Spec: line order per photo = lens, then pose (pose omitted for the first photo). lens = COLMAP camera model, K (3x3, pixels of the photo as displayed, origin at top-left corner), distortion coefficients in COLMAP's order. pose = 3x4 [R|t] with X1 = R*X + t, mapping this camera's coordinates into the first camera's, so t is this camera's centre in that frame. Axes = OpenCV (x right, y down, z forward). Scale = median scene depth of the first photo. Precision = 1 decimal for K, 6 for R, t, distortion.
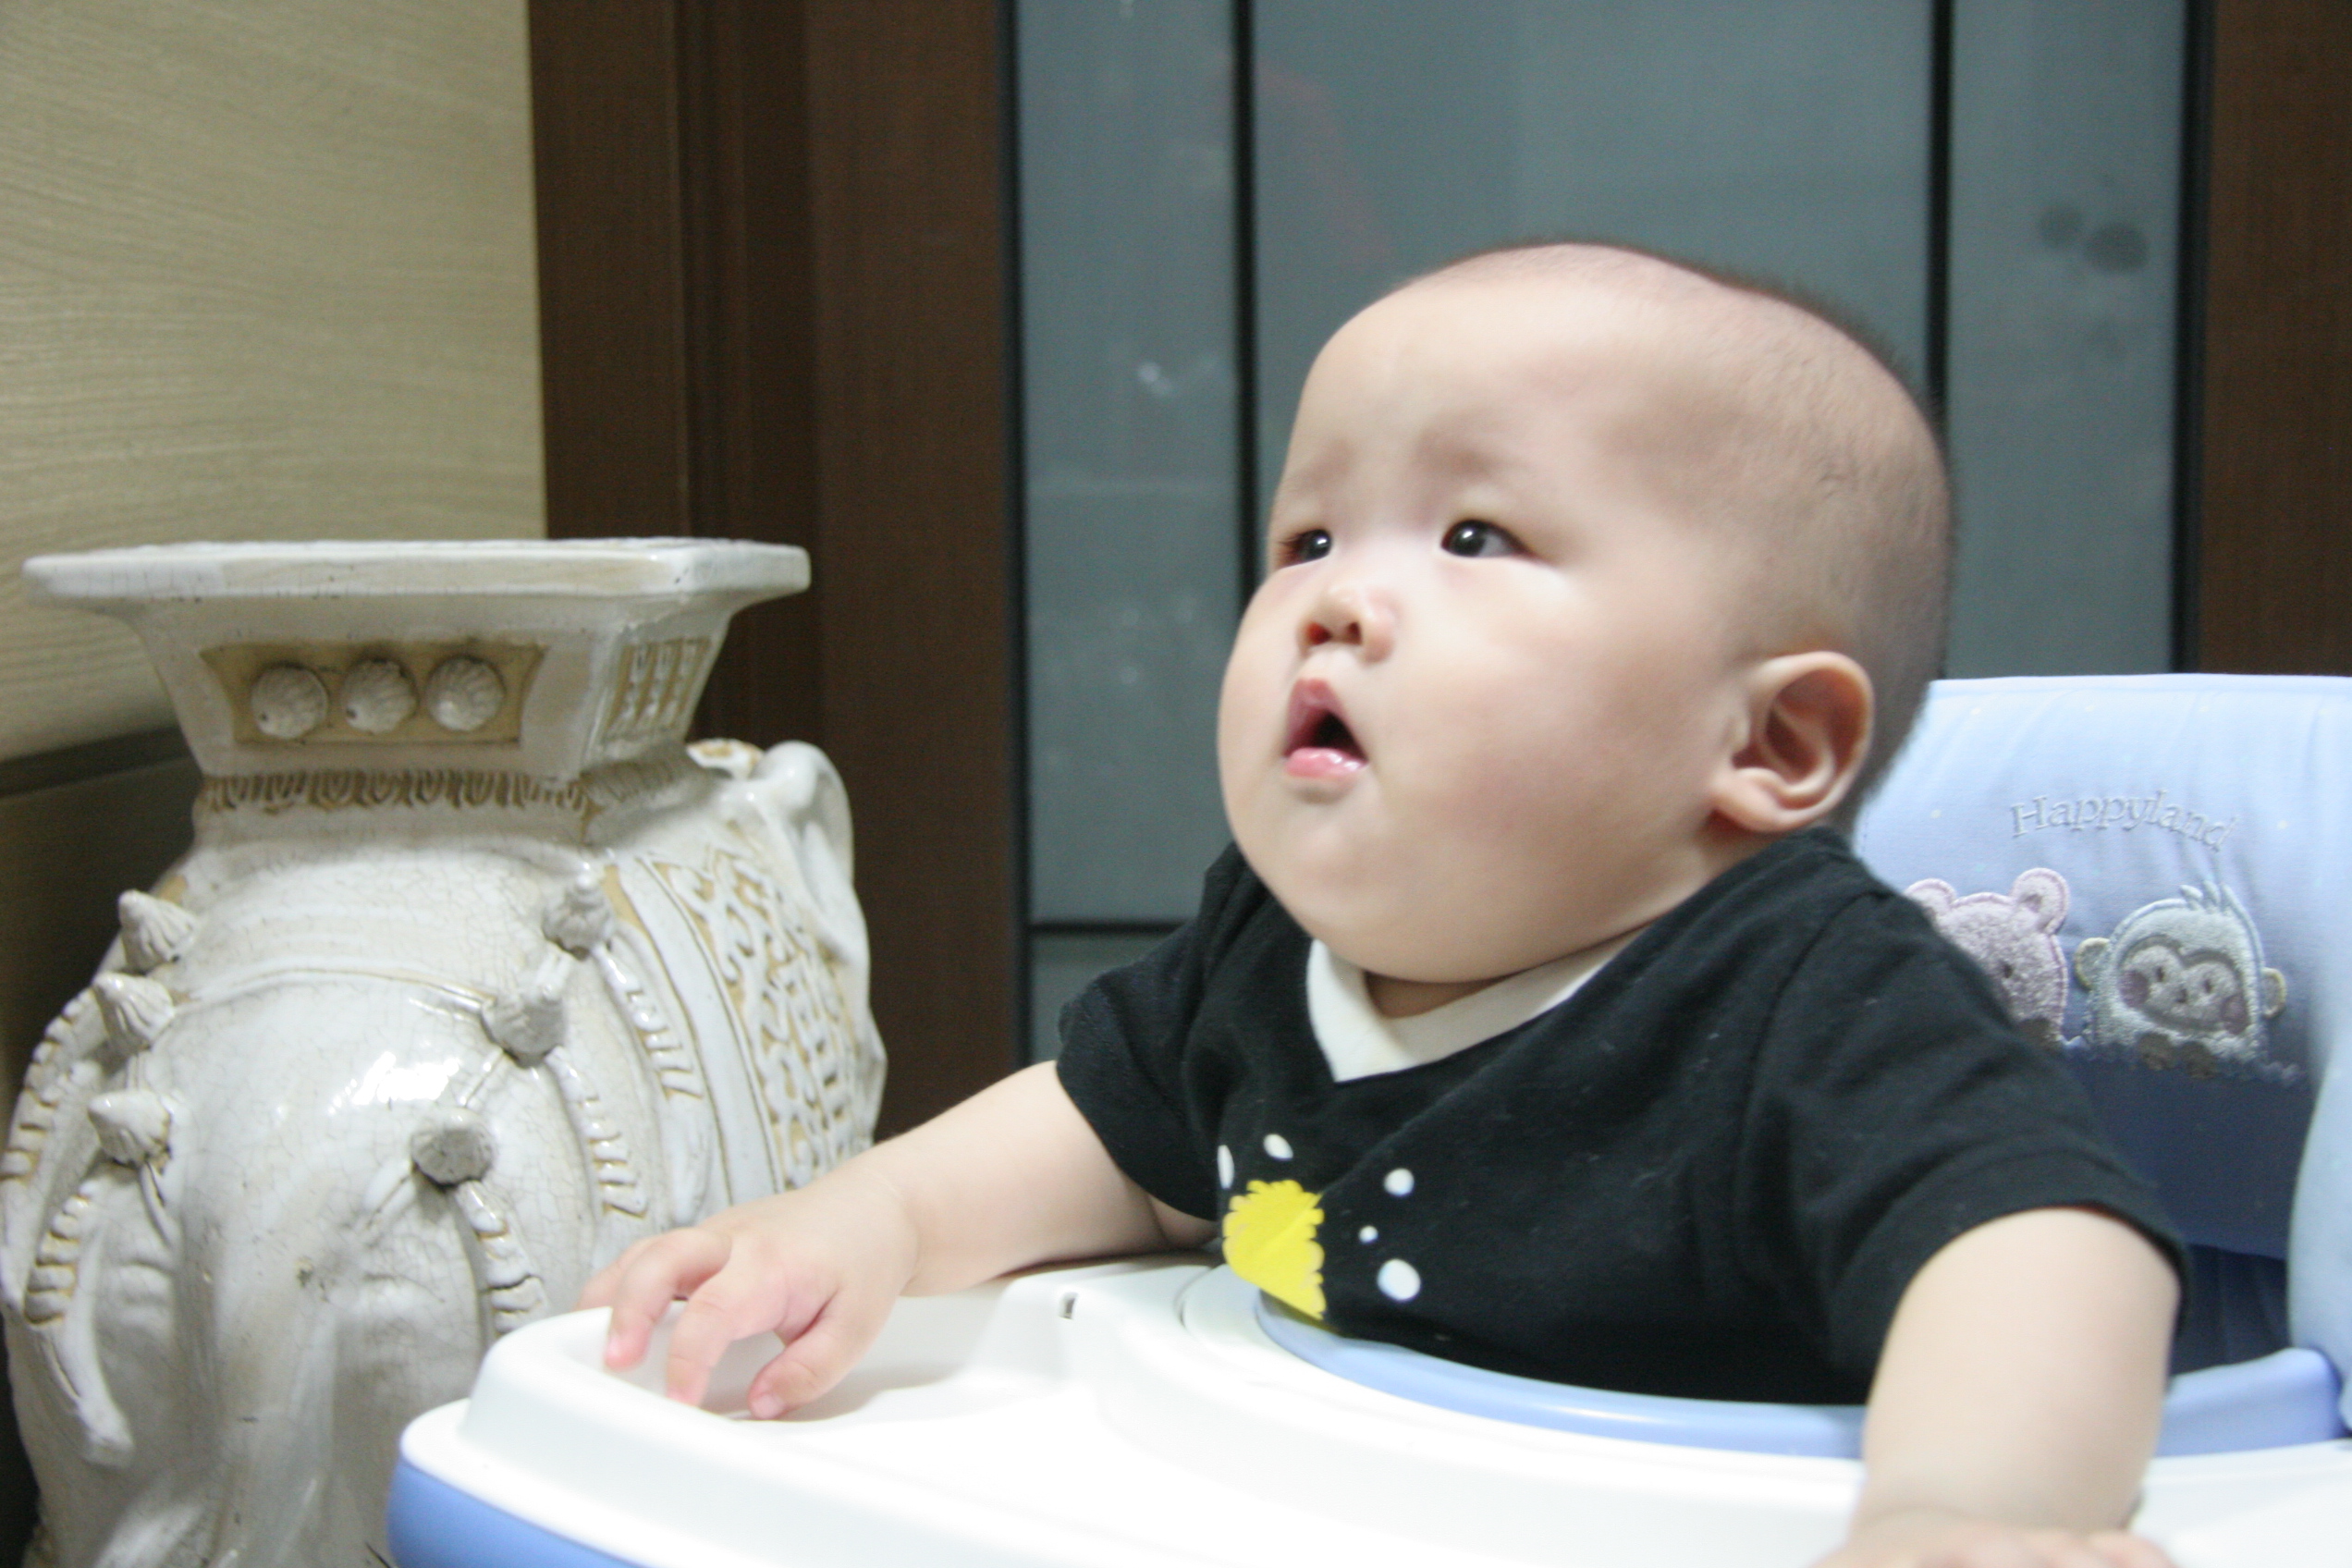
lens RADIAL K [[3721.4, 0, 1176.0], [0, 3721.4, 784.0], [0, 0, 1]] dist [0.150746, 0.122484]
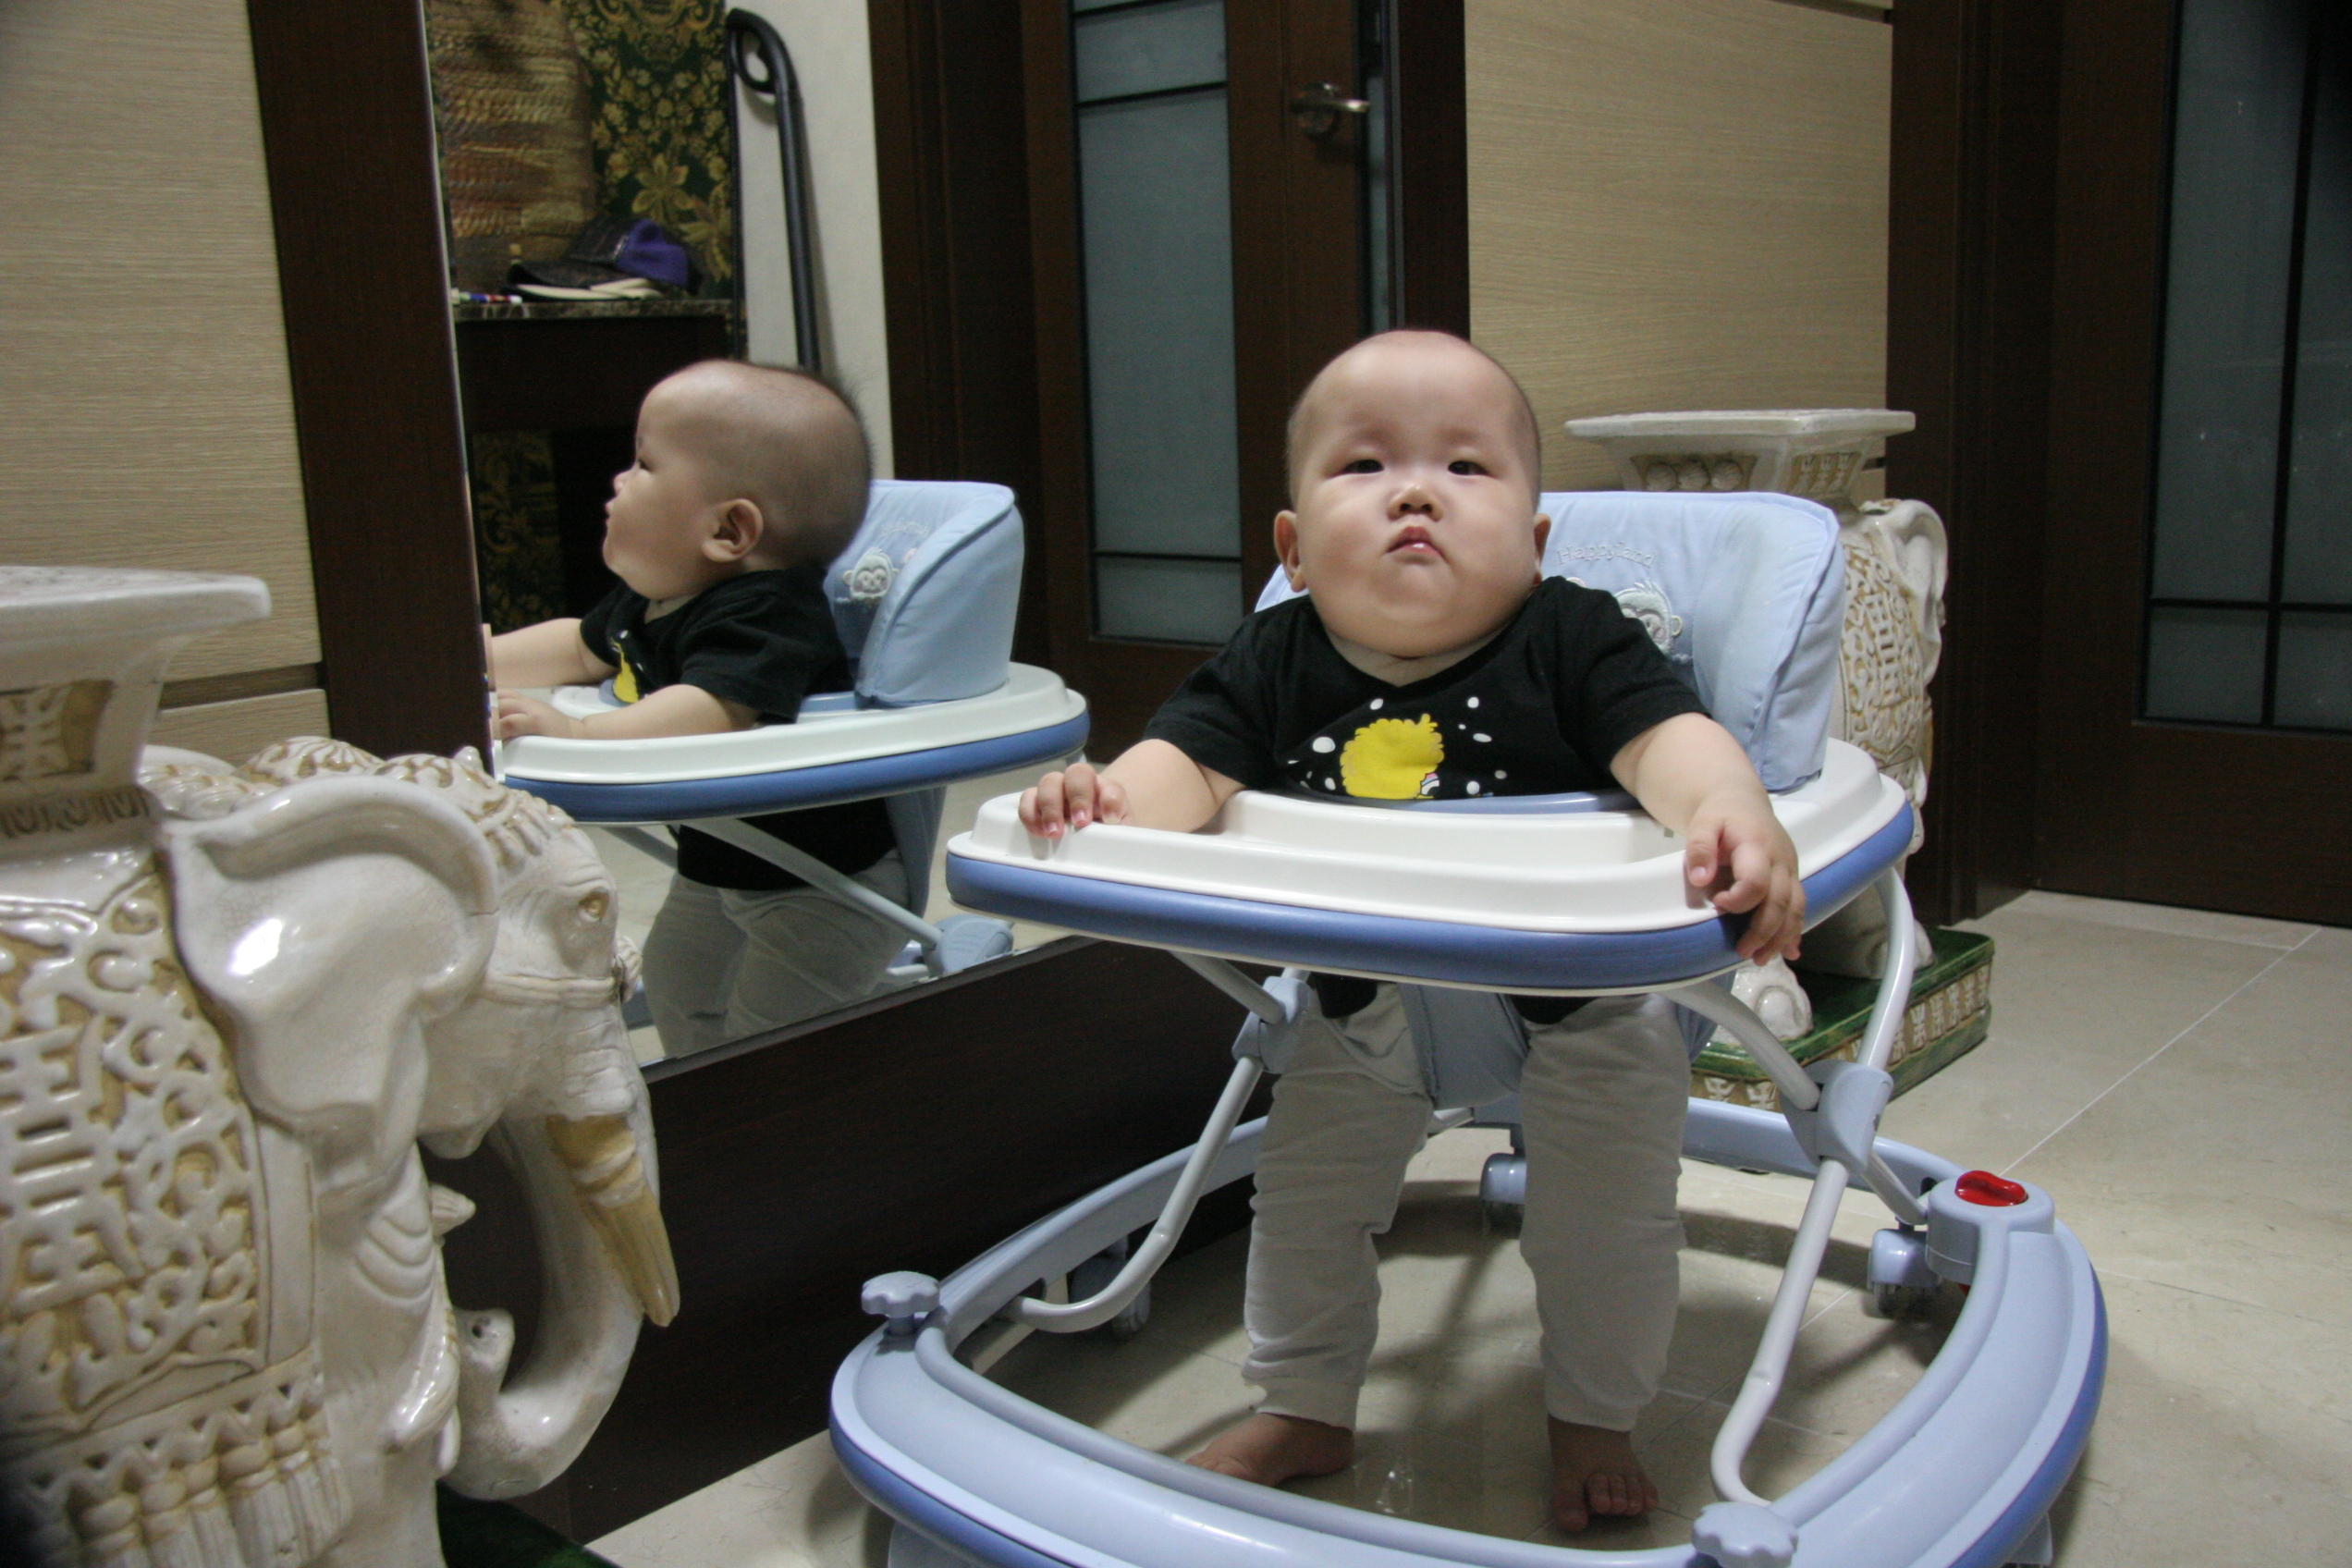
lens RADIAL K [[2209.1, 0, 1176.0], [0, 2209.1, 784.0], [0, 0, 1]] dist [-0.003356, -0.005957]
pose [[0.817325, 0.091108, -0.568928, 0.353031], [-0.025306, 0.992143, 0.122526, 0.008042], [0.575621, -0.085747, 0.813209, -0.393561]]
